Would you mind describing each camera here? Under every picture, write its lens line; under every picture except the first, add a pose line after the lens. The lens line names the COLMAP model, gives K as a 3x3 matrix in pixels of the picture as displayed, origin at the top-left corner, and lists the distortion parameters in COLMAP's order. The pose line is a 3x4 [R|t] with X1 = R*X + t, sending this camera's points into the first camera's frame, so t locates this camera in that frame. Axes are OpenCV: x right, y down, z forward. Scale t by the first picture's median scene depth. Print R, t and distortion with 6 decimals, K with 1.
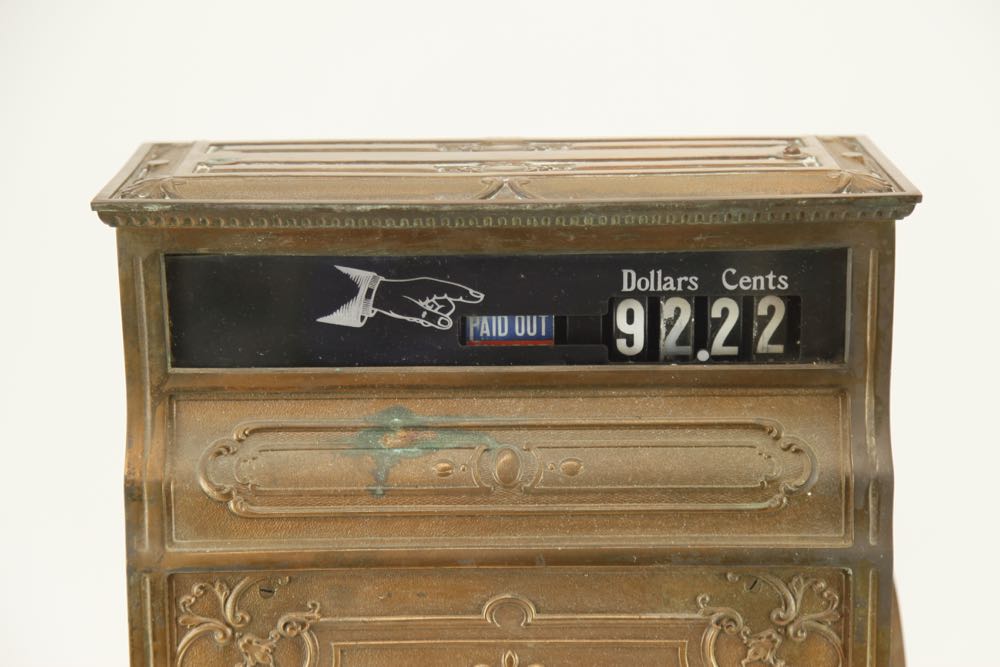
lens RADIAL K [[2154.4, 0, 500.0], [0, 2154.4, 333.5], [0, 0, 1]] dist [0.208046, 0.173108]
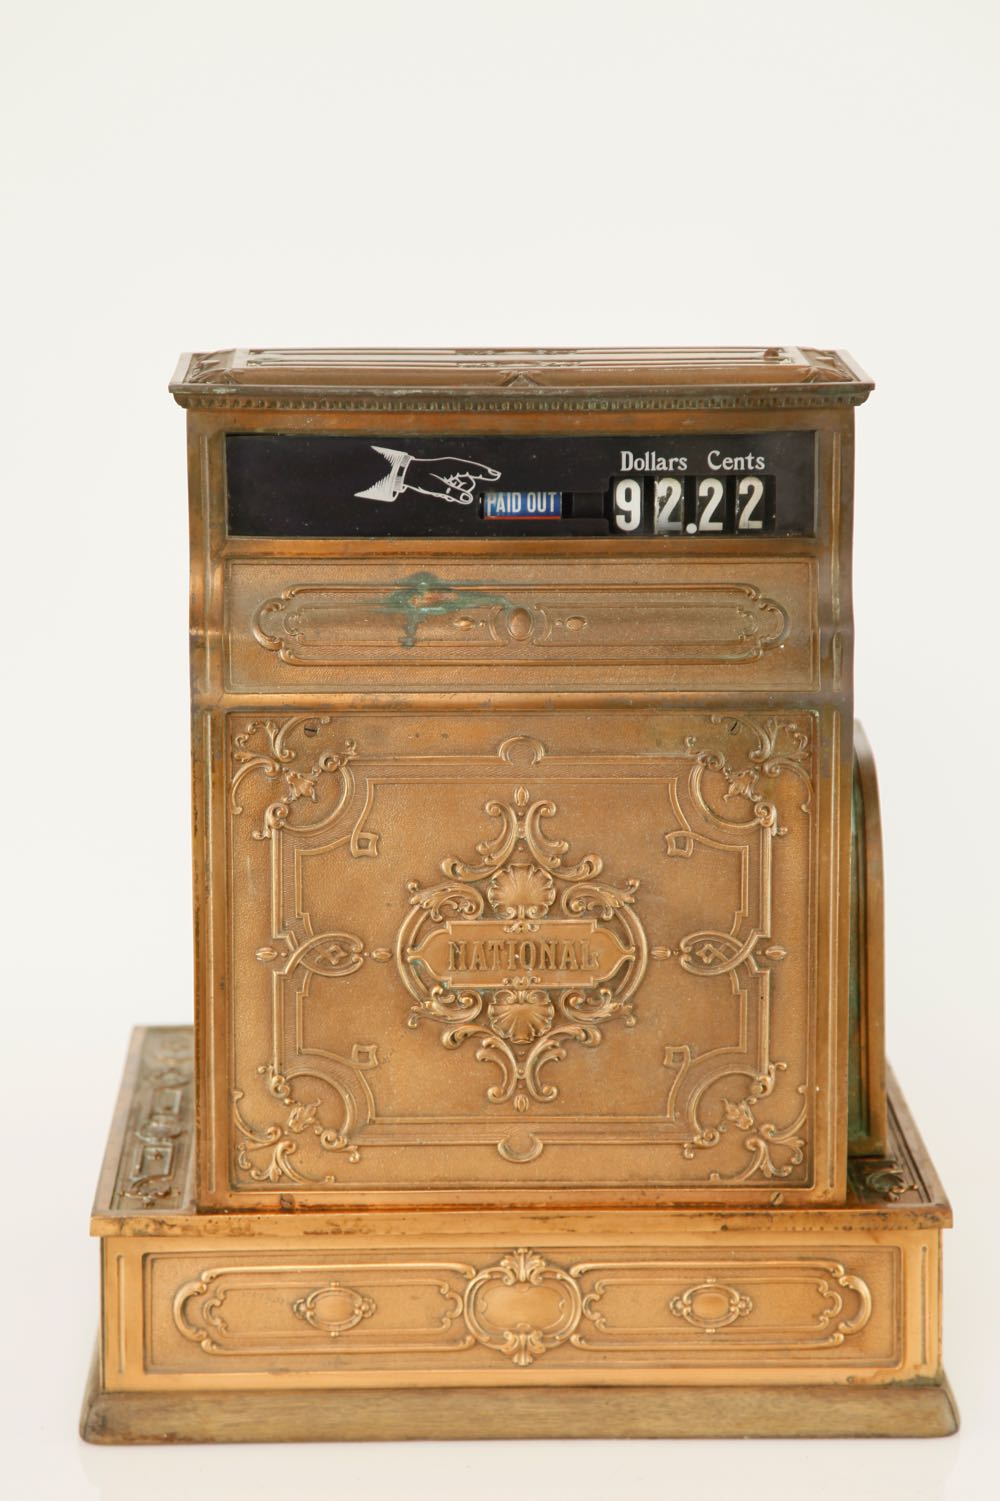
lens RADIAL K [[3701.8, 0, 500.0], [0, 3701.8, 750.5], [0, 0, 1]] dist [0.260737, 0.209895]
pose [[0.999807, 0.004129, 0.019209, -0.044923], [-0.003401, 0.999281, -0.037749, 0.203035], [-0.019351, 0.037677, 0.999103, -0.961656]]
